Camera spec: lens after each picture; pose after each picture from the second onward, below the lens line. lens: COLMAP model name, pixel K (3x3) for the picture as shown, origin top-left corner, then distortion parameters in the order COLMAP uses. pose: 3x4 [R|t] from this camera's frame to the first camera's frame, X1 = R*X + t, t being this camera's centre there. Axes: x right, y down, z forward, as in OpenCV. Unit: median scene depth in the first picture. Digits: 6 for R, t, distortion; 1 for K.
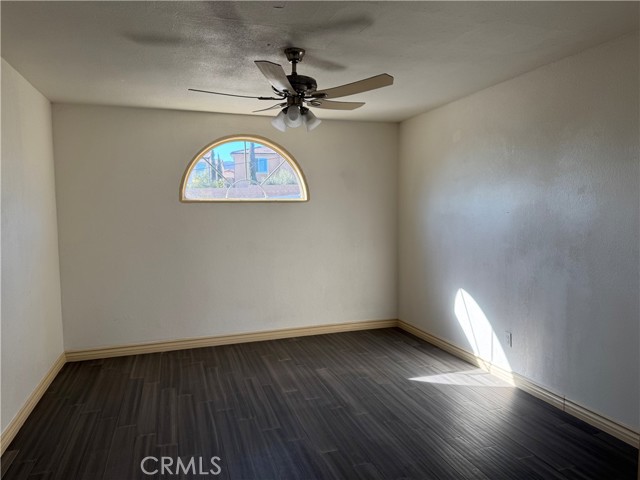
lens RADIAL K [[447.6, 0, 327.2], [0, 447.6, 239.9], [0, 0, 1]] dist [0.006559, -0.012660]
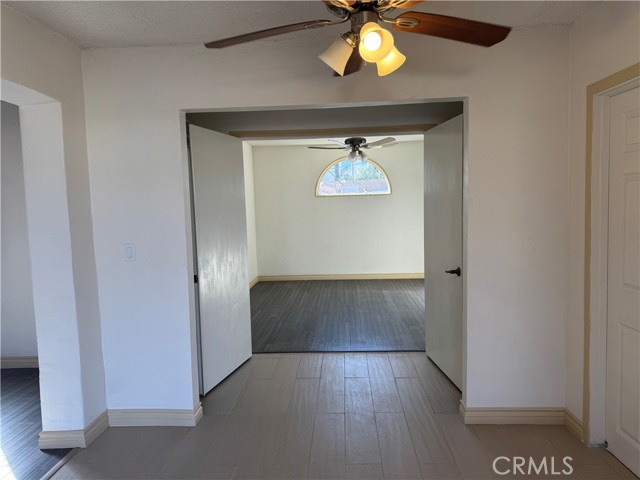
lens RADIAL K [[447.6, 0, 318.1], [0, 447.6, 240.4], [0, 0, 1]] dist [0.006559, -0.012660]
pose [[0.924037, 0.014781, -0.382017, 0.372071], [-0.004588, 0.999609, 0.027579, 0.038696], [0.382275, -0.023731, 0.923744, -0.651501]]
